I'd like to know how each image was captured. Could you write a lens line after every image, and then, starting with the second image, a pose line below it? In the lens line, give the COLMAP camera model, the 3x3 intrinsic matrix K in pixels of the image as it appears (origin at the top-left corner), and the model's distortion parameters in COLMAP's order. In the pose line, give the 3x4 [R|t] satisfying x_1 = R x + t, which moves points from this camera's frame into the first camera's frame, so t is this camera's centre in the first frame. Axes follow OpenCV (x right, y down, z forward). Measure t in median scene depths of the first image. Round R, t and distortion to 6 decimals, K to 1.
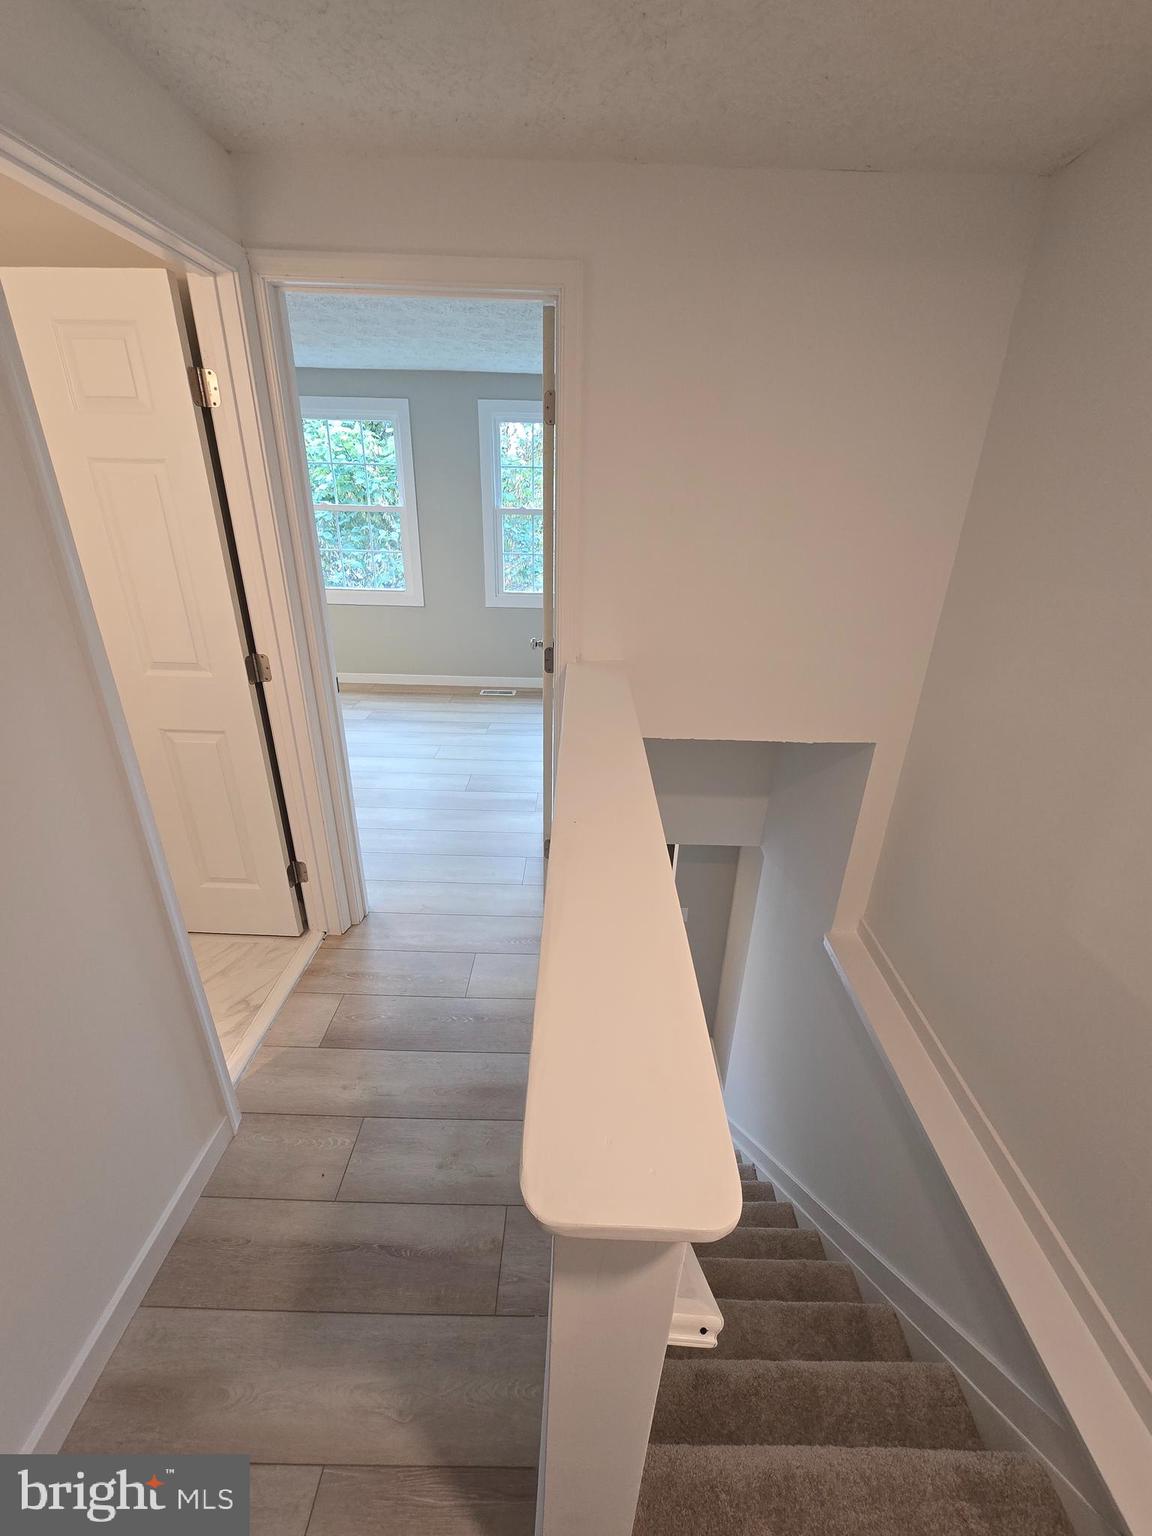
lens RADIAL K [[631.2, 0, 576.0], [0, 631.2, 768.0], [0, 0, 1]] dist [-0.001780, -0.000057]
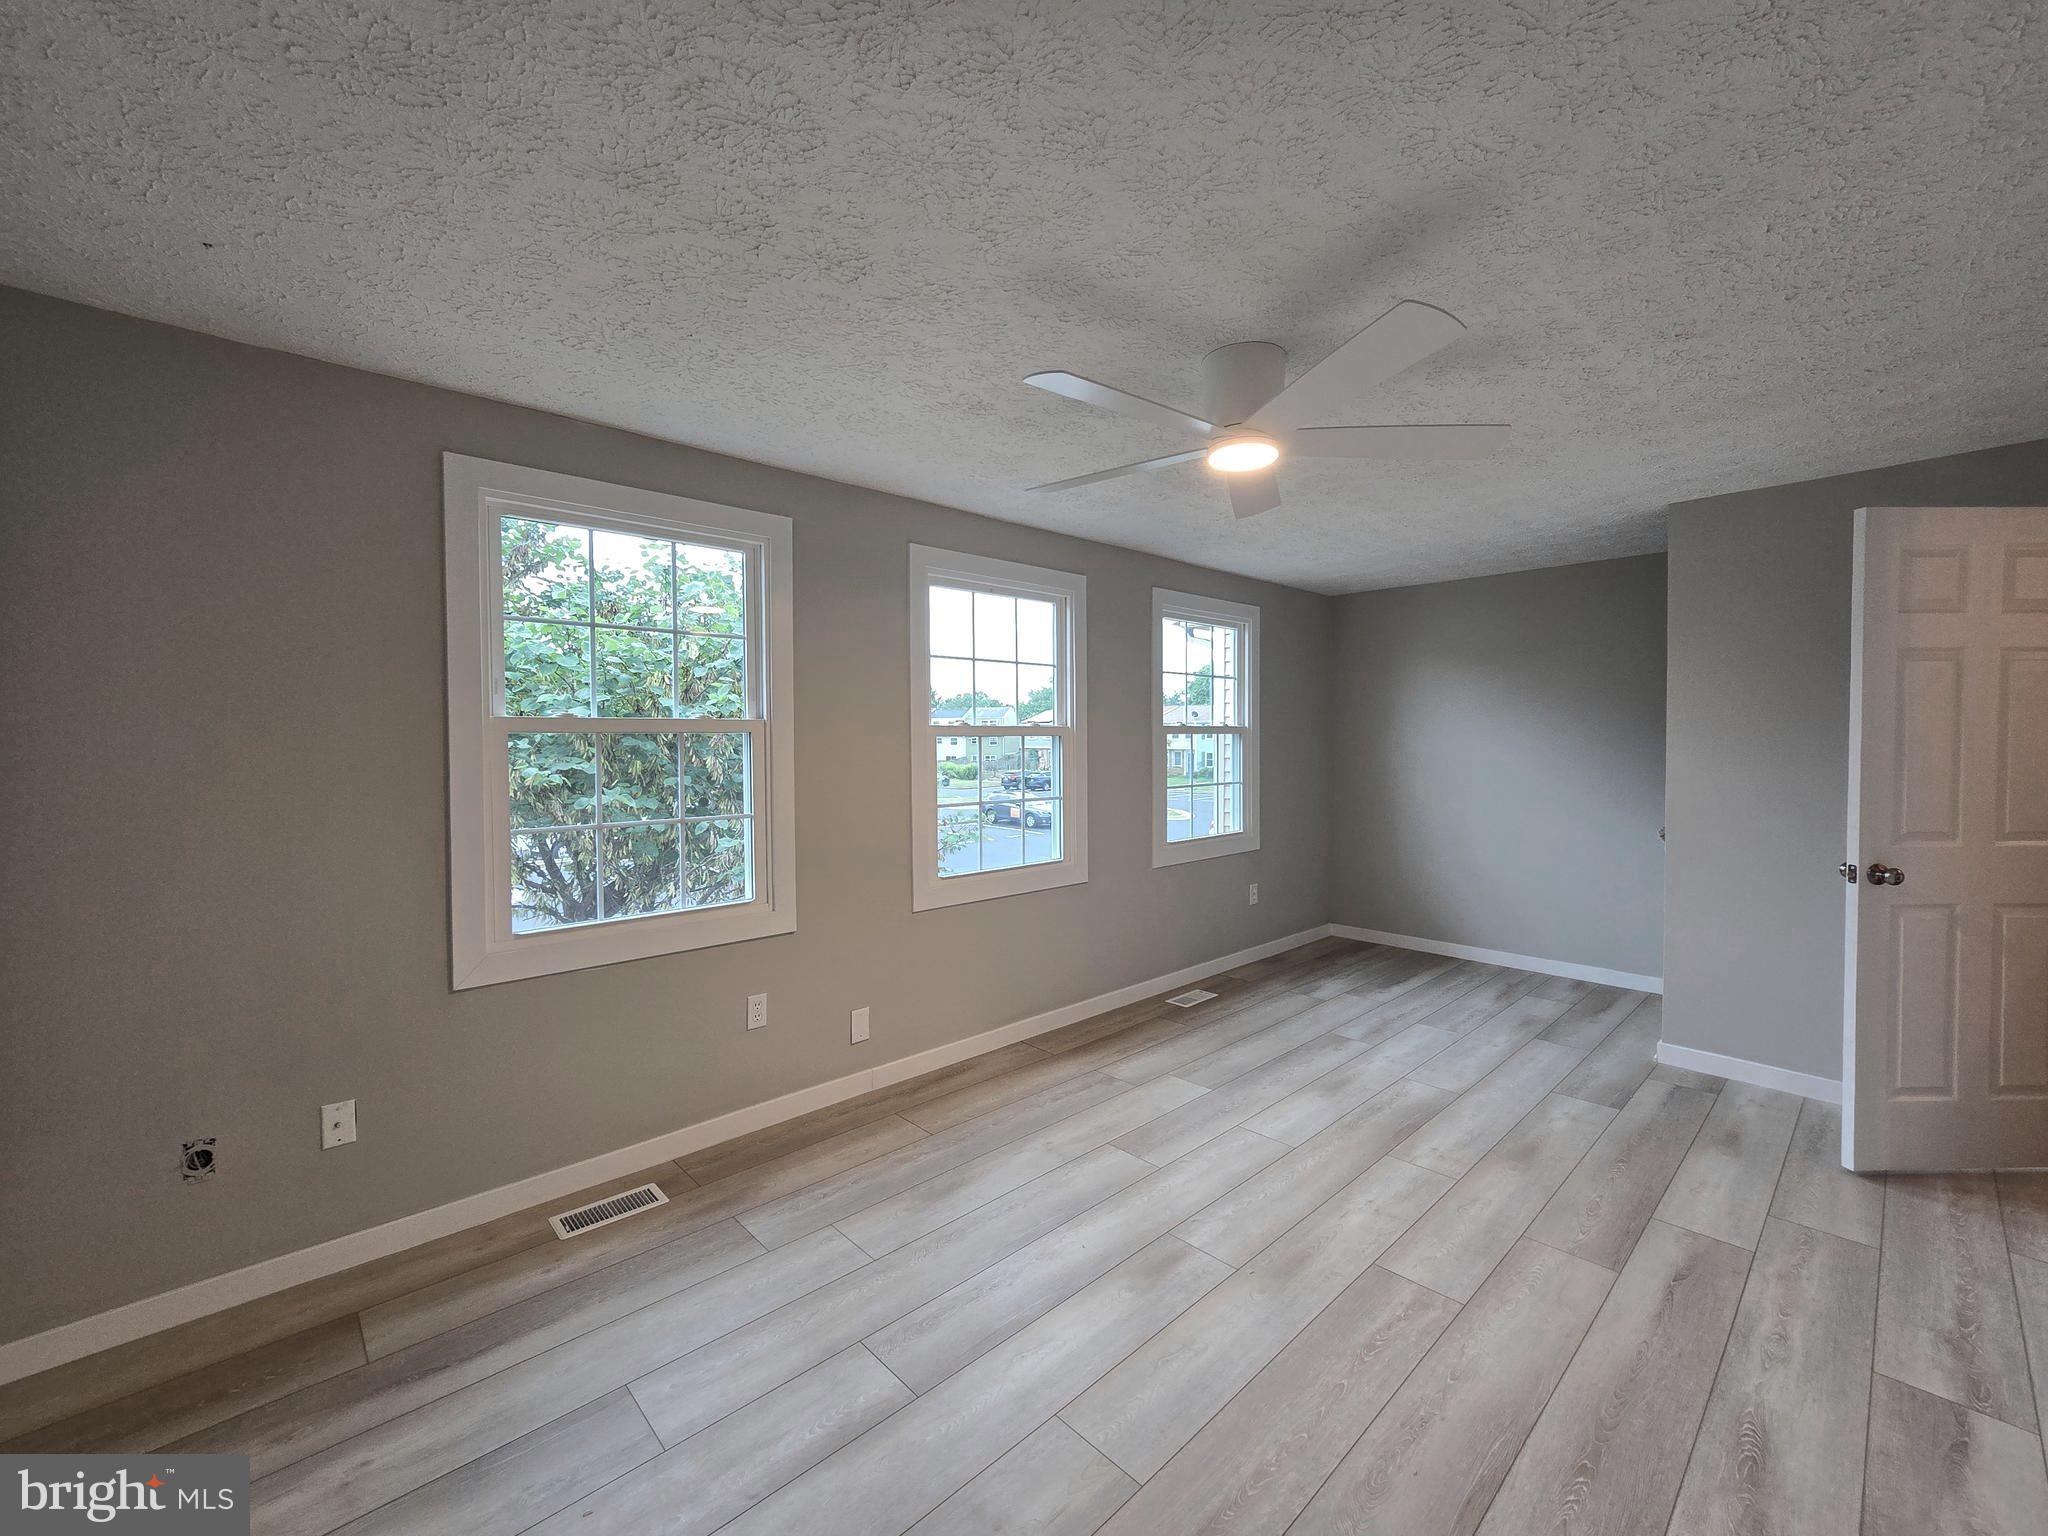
lens RADIAL K [[841.6, 0, 1025.8], [0, 841.6, 758.4], [0, 0, 1]] dist [-0.001780, -0.000057]
pose [[0.716833, -0.040068, 0.696093, -0.847671], [0.298739, 0.919719, -0.254699, -0.182547], [-0.630005, 0.390527, 0.671255, 0.470071]]
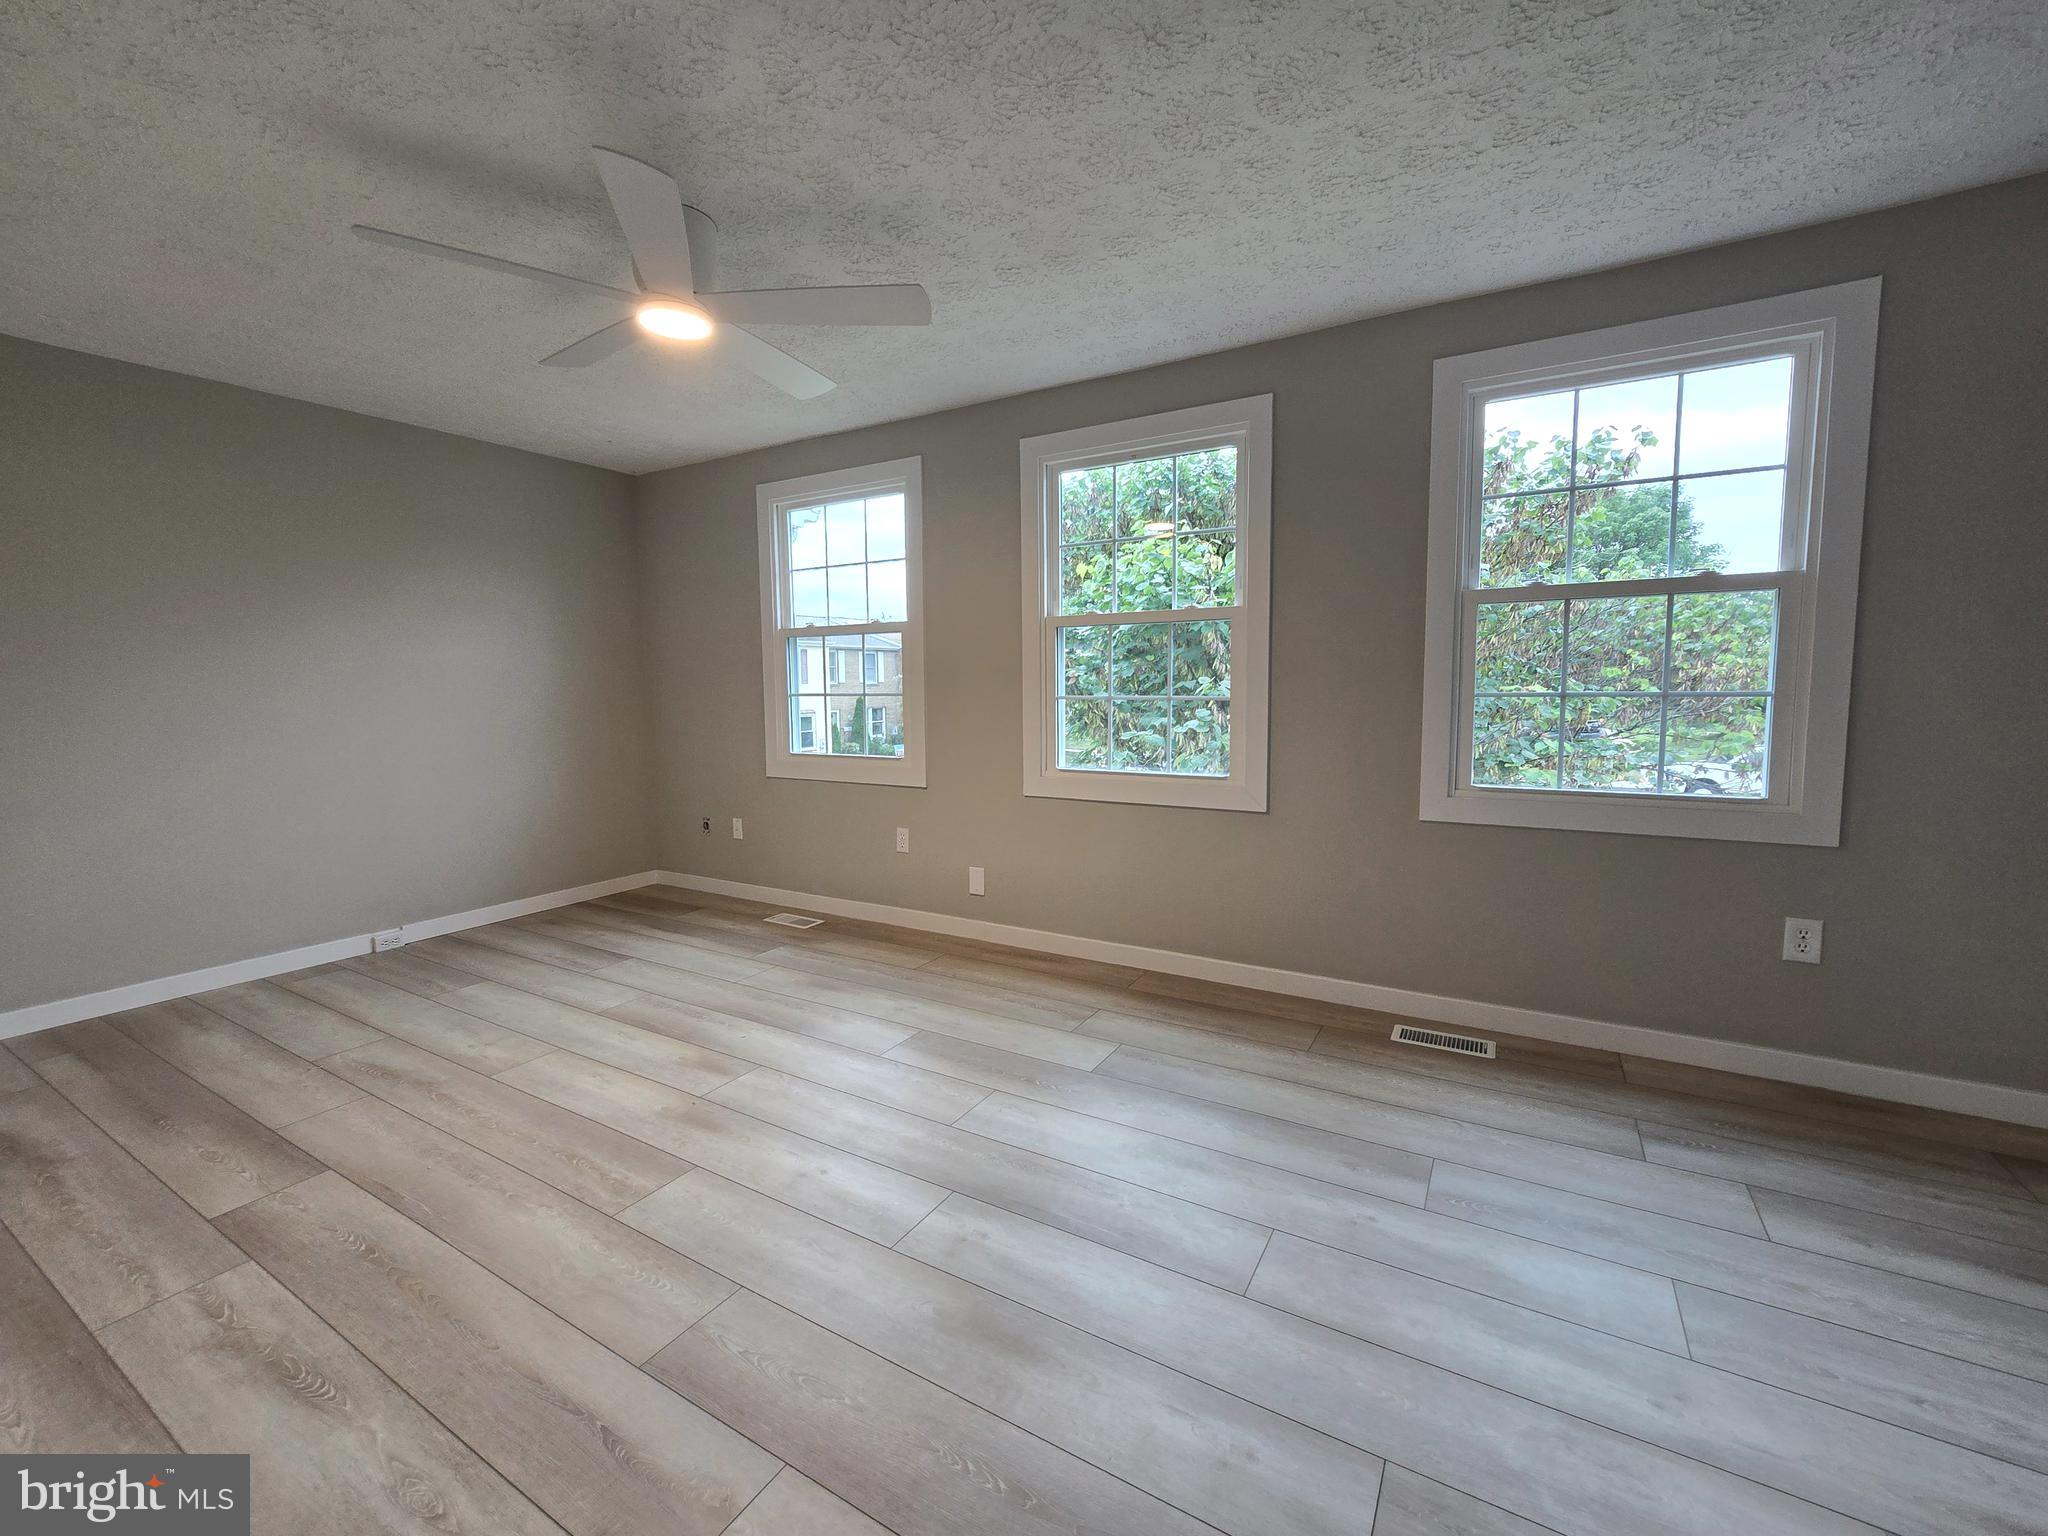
lens RADIAL K [[841.6, 0, 1025.8], [0, 841.6, 758.4], [0, 0, 1]] dist [-0.001780, -0.000057]
pose [[0.868660, 0.014562, -0.495195, -0.096107], [-0.171860, 0.946353, -0.273644, -0.102720], [0.464644, 0.322808, 0.824561, 0.426007]]
